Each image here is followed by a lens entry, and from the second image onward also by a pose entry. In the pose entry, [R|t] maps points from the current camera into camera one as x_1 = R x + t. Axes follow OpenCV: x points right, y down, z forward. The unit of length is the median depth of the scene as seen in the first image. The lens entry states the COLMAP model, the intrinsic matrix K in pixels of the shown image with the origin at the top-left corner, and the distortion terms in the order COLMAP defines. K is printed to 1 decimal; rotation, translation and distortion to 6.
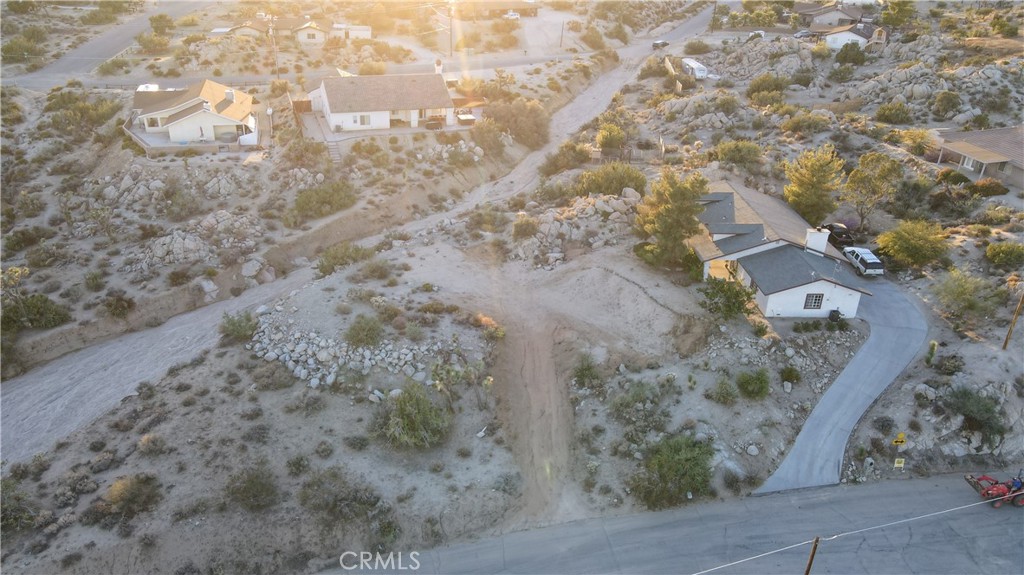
lens RADIAL K [[754.4, 0, 506.4], [0, 754.4, 286.7], [0, 0, 1]] dist [-0.003630, 0.027542]
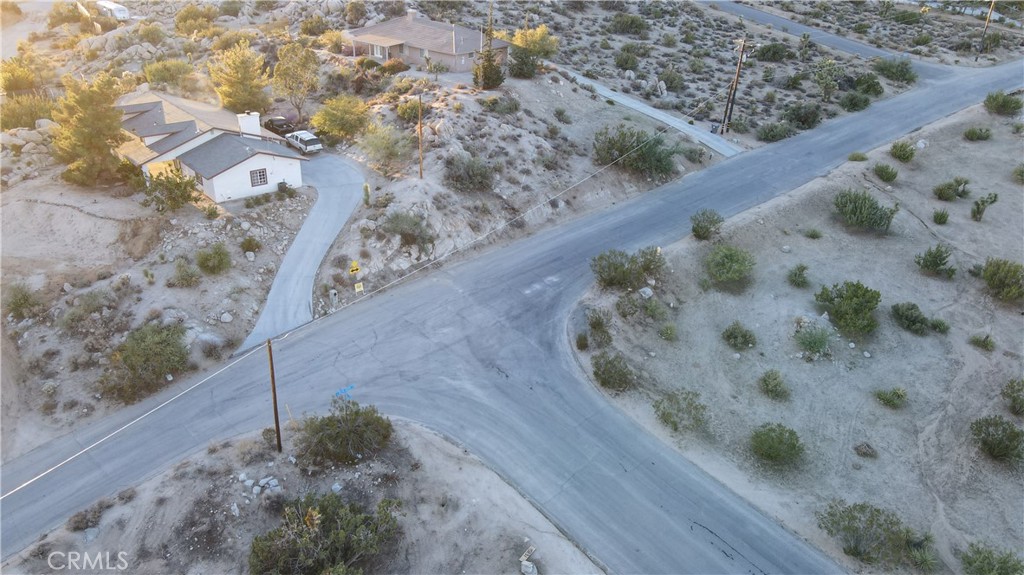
lens RADIAL K [[756.5, 0, 508.5], [0, 756.5, 289.7], [0, 0, 1]] dist [-0.009147, 0.032174]
pose [[0.790428, -0.281545, 0.544018, 0.077099], [0.263996, 0.957975, 0.112208, 0.147298], [-0.552747, 0.054926, 0.831537, -0.036488]]
